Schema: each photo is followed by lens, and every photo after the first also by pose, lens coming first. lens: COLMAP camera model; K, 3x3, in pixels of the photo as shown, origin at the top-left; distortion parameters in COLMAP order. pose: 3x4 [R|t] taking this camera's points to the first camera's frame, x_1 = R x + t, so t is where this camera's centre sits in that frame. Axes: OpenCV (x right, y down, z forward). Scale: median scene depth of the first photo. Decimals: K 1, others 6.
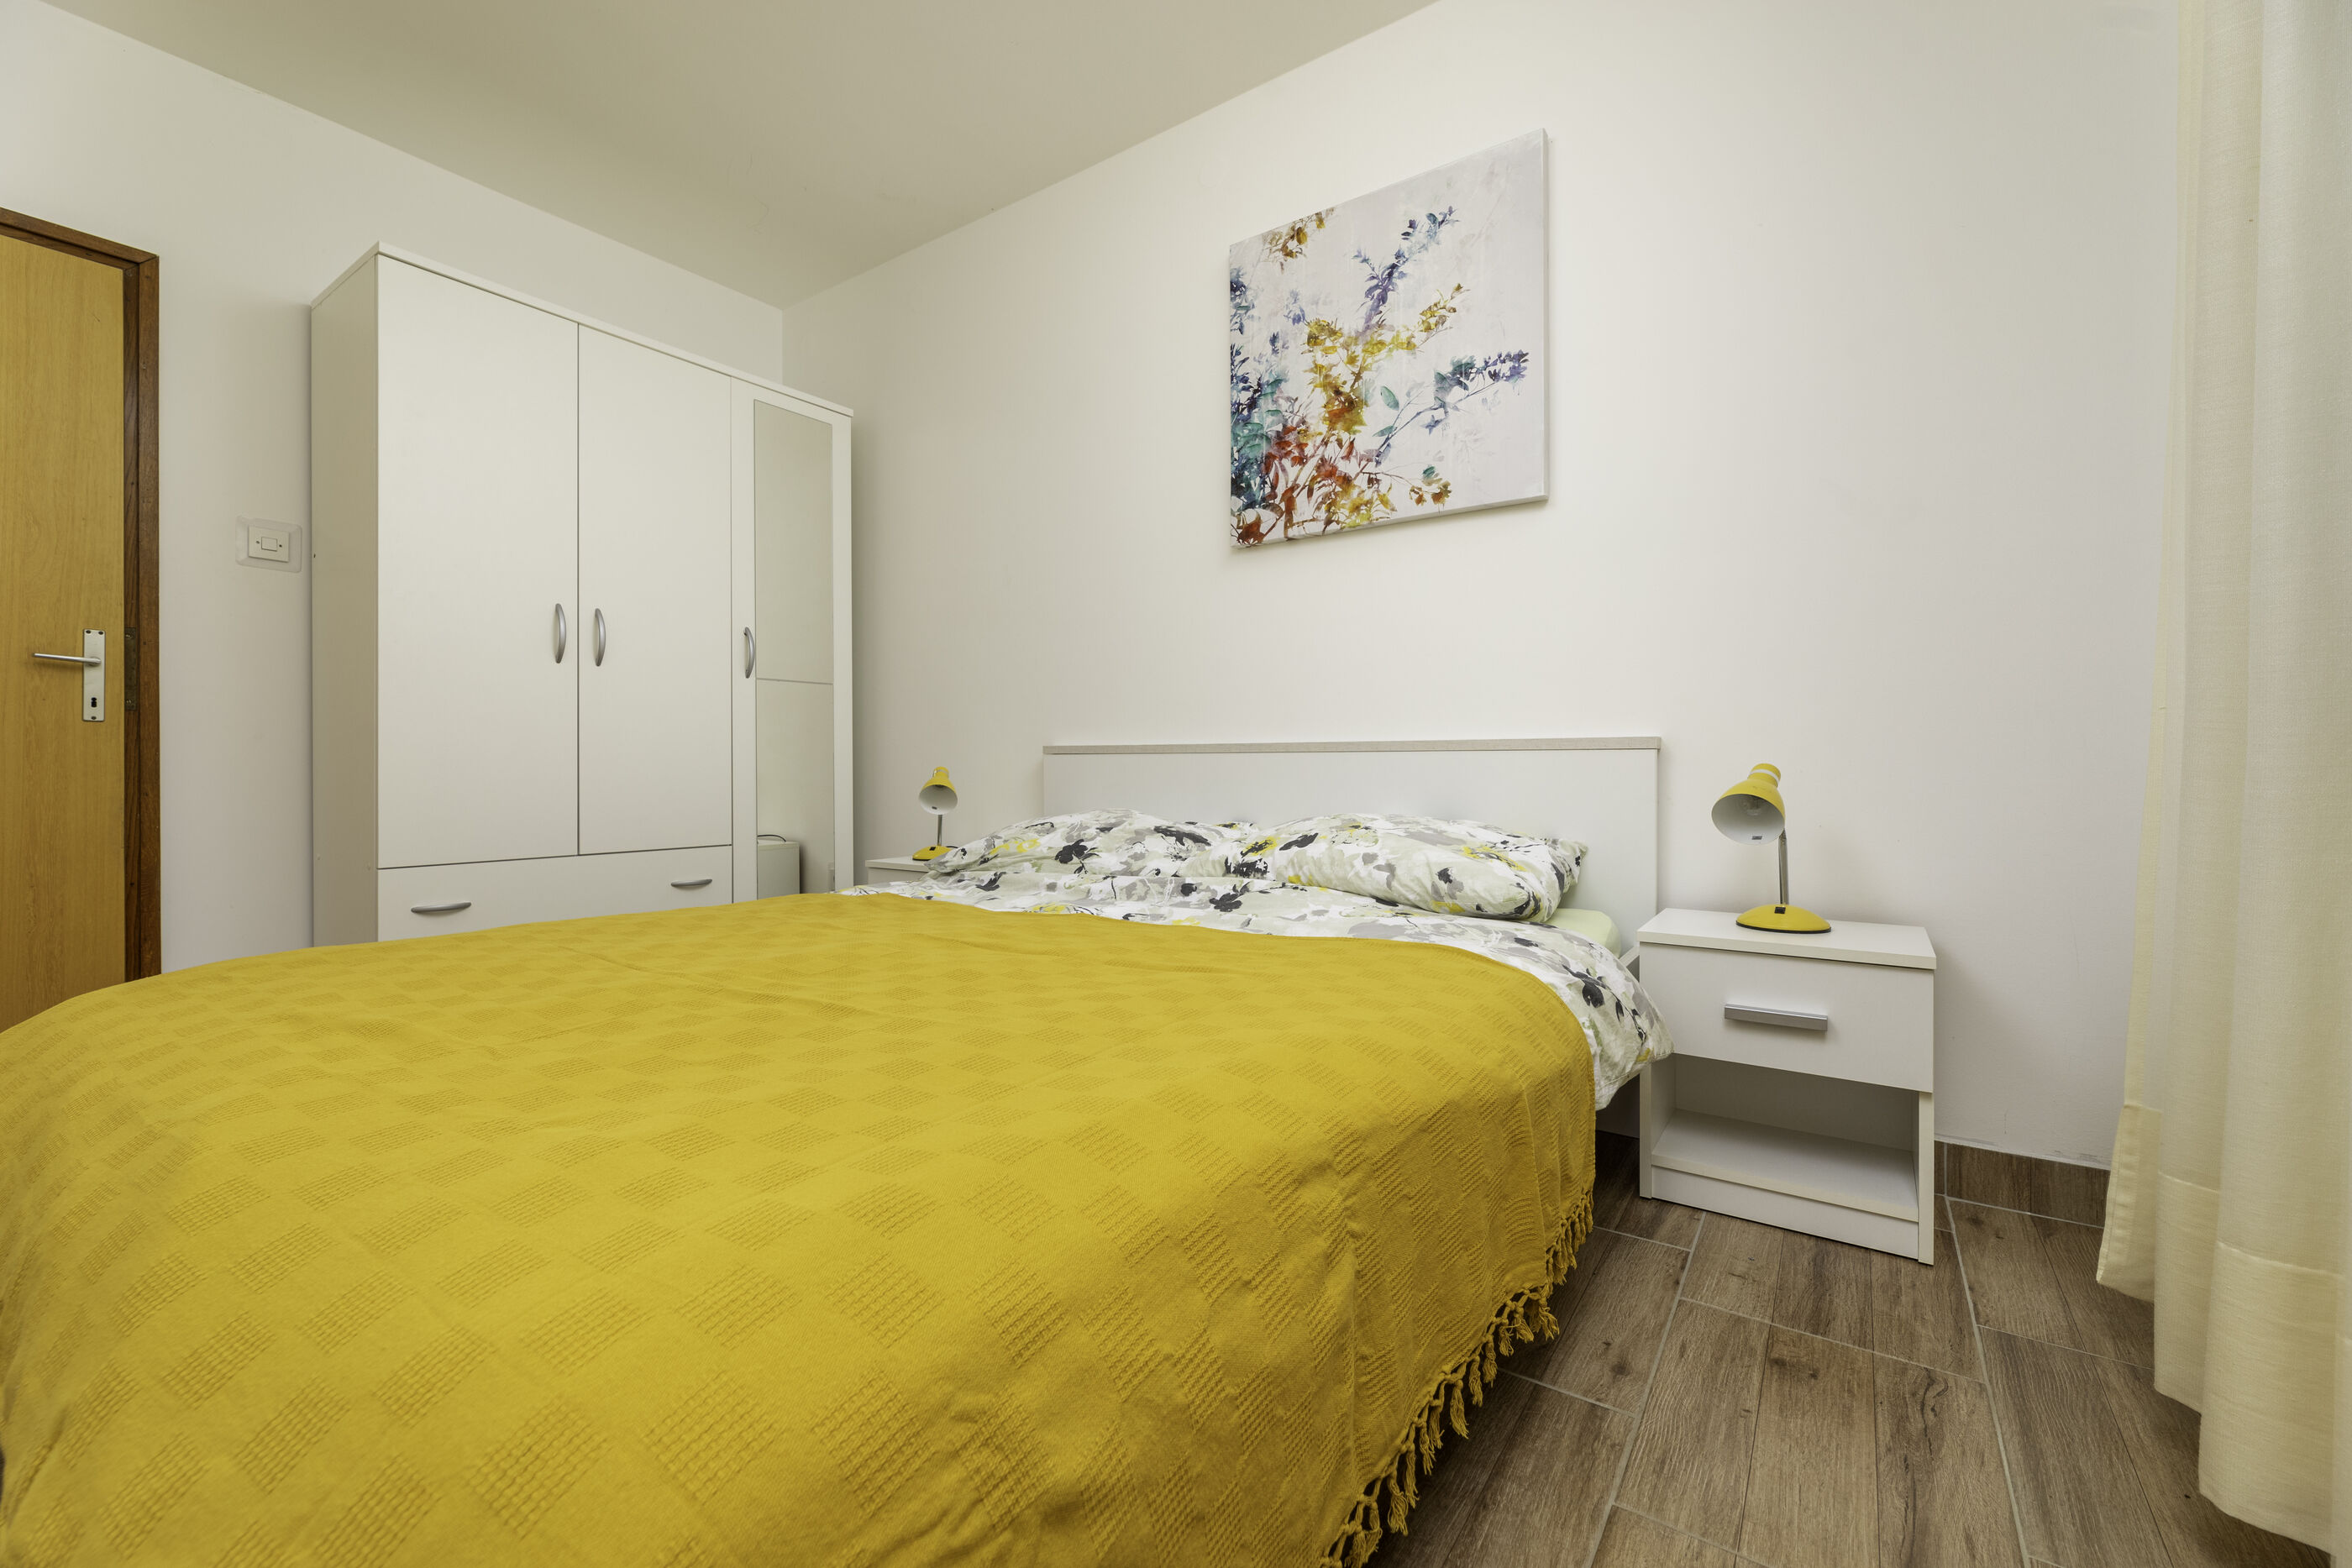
lens RADIAL K [[967.4, 0, 1171.5], [0, 967.4, 768.7], [0, 0, 1]] dist [-0.000351, 0.000130]
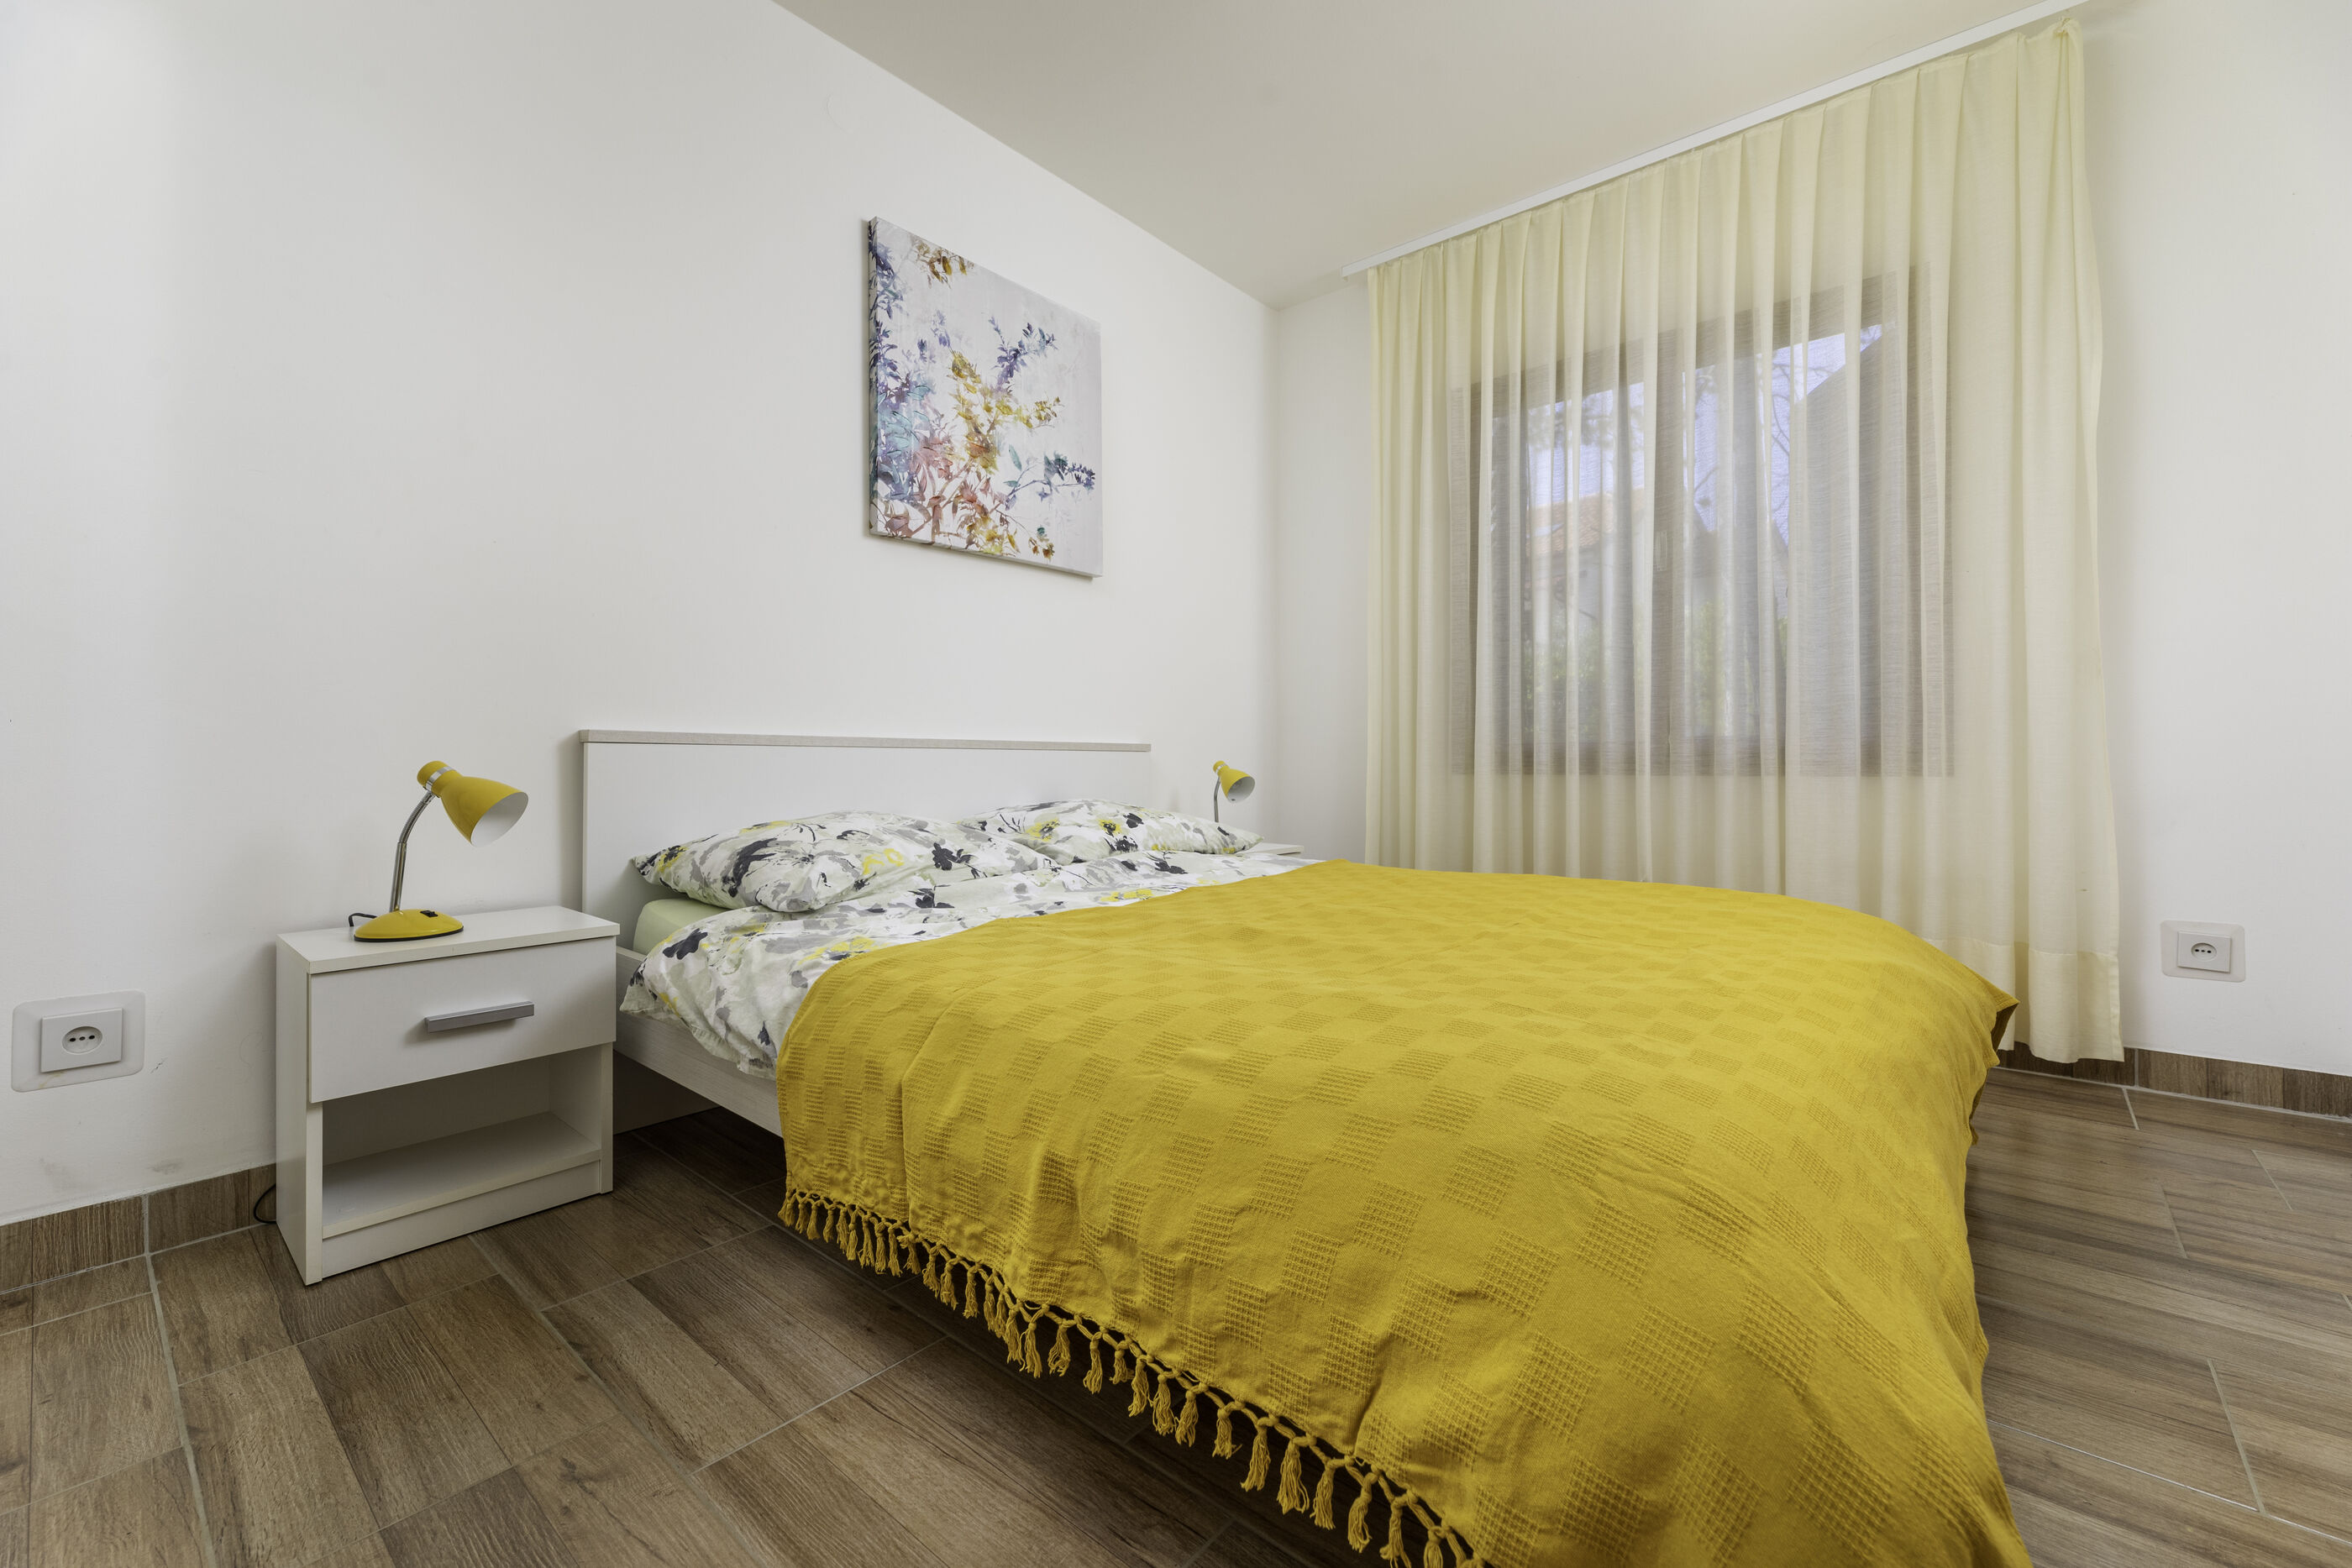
lens RADIAL K [[967.4, 0, 1171.5], [0, 967.4, 768.7], [0, 0, 1]] dist [-0.000351, 0.000130]
pose [[0.091581, -0.003410, 0.995792, -0.938032], [0.001282, 0.999994, 0.003306, 0.003480], [-0.995797, 0.000974, 0.091585, 0.672302]]
